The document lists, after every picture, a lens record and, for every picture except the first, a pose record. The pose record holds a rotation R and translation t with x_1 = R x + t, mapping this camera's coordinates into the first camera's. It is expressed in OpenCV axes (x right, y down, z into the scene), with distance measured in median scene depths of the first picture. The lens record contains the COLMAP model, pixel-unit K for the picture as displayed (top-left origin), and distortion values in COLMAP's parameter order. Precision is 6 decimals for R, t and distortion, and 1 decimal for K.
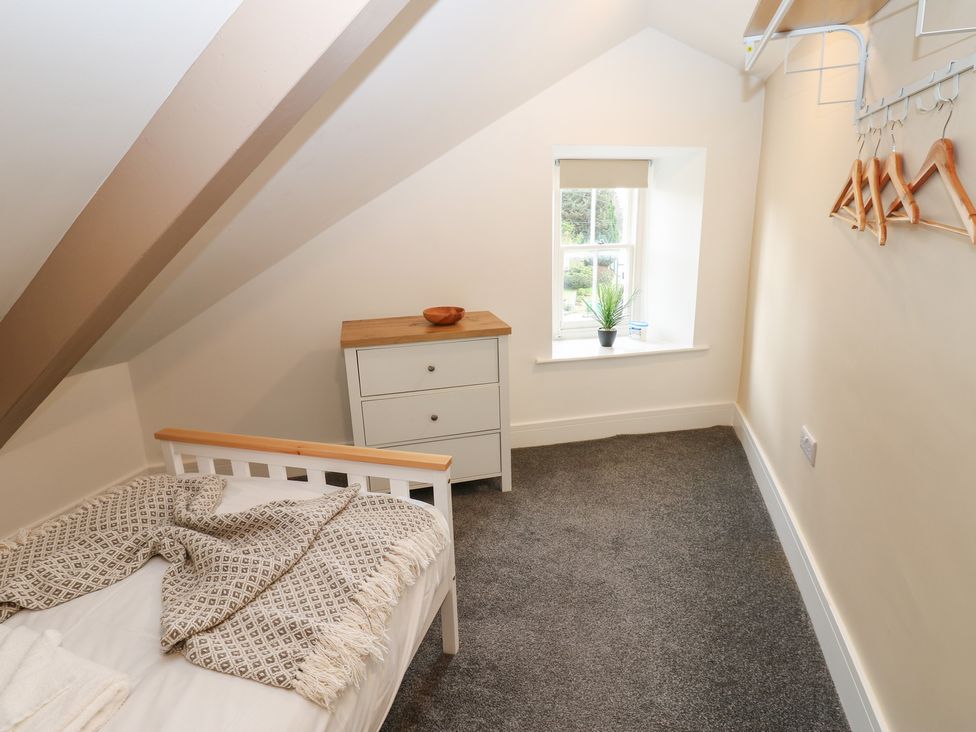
lens RADIAL K [[519.4, 0, 496.3], [0, 519.4, 360.4], [0, 0, 1]] dist [-0.004010, -0.012628]
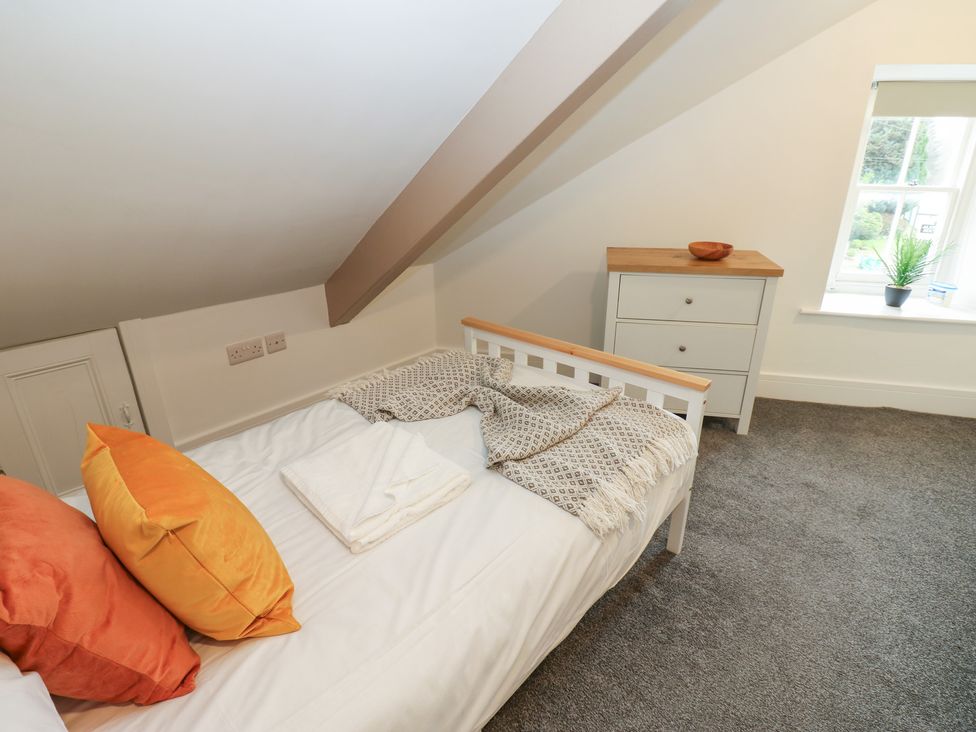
lens RADIAL K [[519.4, 0, 479.4], [0, 519.4, 360.6], [0, 0, 1]] dist [-0.004010, -0.012628]
pose [[0.896345, 0.181522, -0.404495, -0.078983], [-0.130008, 0.979851, 0.151627, 0.038927], [0.423868, -0.083323, 0.901883, -0.146464]]
